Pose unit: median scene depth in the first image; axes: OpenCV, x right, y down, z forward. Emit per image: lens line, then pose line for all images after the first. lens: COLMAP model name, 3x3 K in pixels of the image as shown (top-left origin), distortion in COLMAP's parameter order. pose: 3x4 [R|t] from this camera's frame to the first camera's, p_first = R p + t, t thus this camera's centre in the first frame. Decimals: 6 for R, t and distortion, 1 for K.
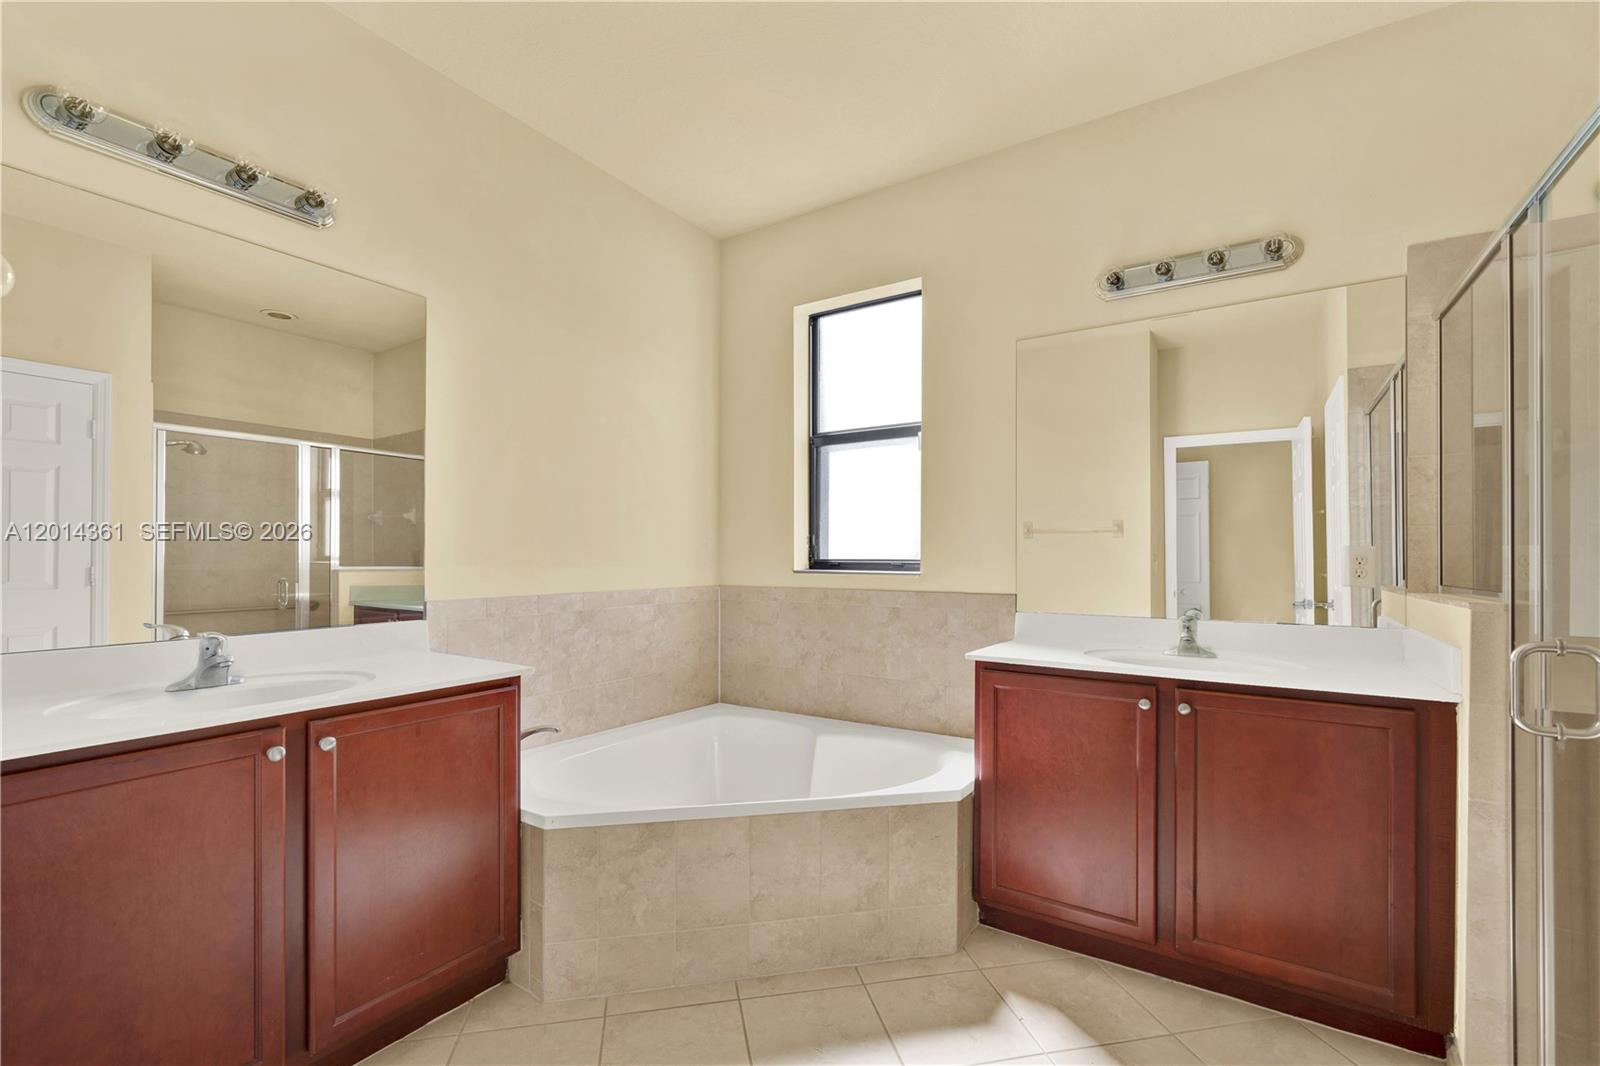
lens RADIAL K [[701.6, 0, 802.9], [0, 701.6, 548.6], [0, 0, 1]] dist [0.016798, 0.000315]
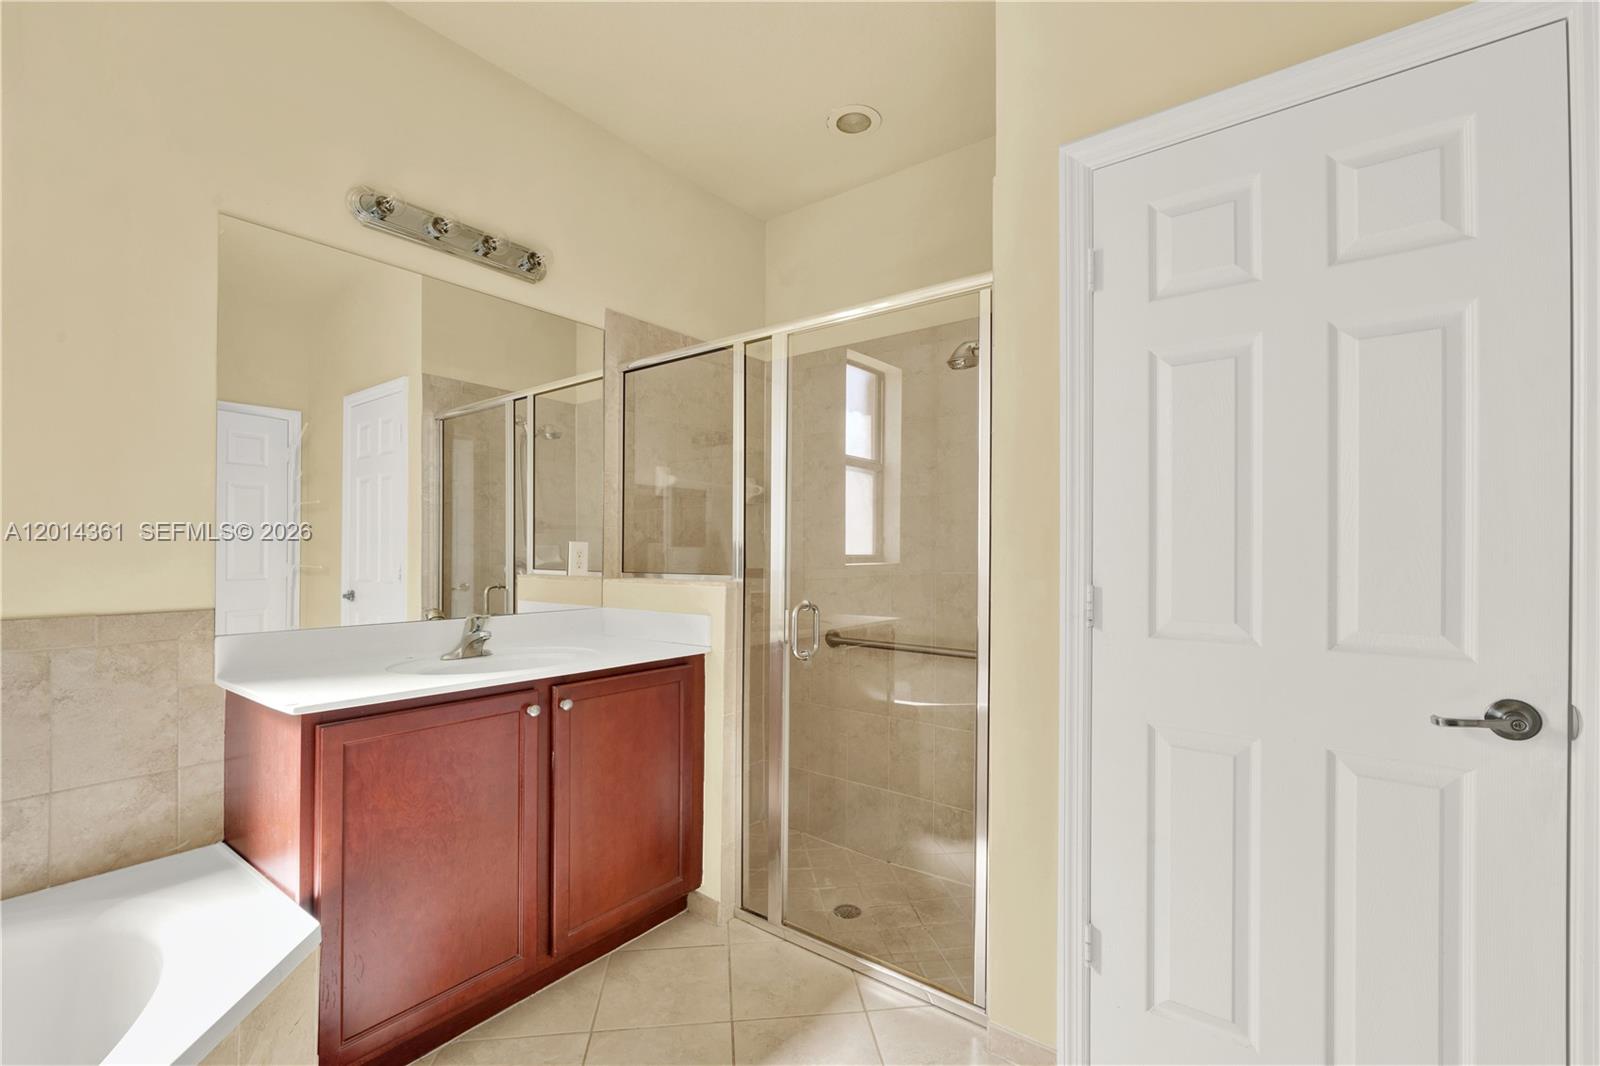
lens RADIAL K [[701.6, 0, 802.5], [0, 701.6, 542.9], [0, 0, 1]] dist [0.016798, 0.000315]
pose [[0.097470, 0.009457, 0.995194, -0.361403], [-0.015721, 0.999845, -0.007962, 0.002165], [-0.995114, -0.014870, 0.097603, 0.506486]]
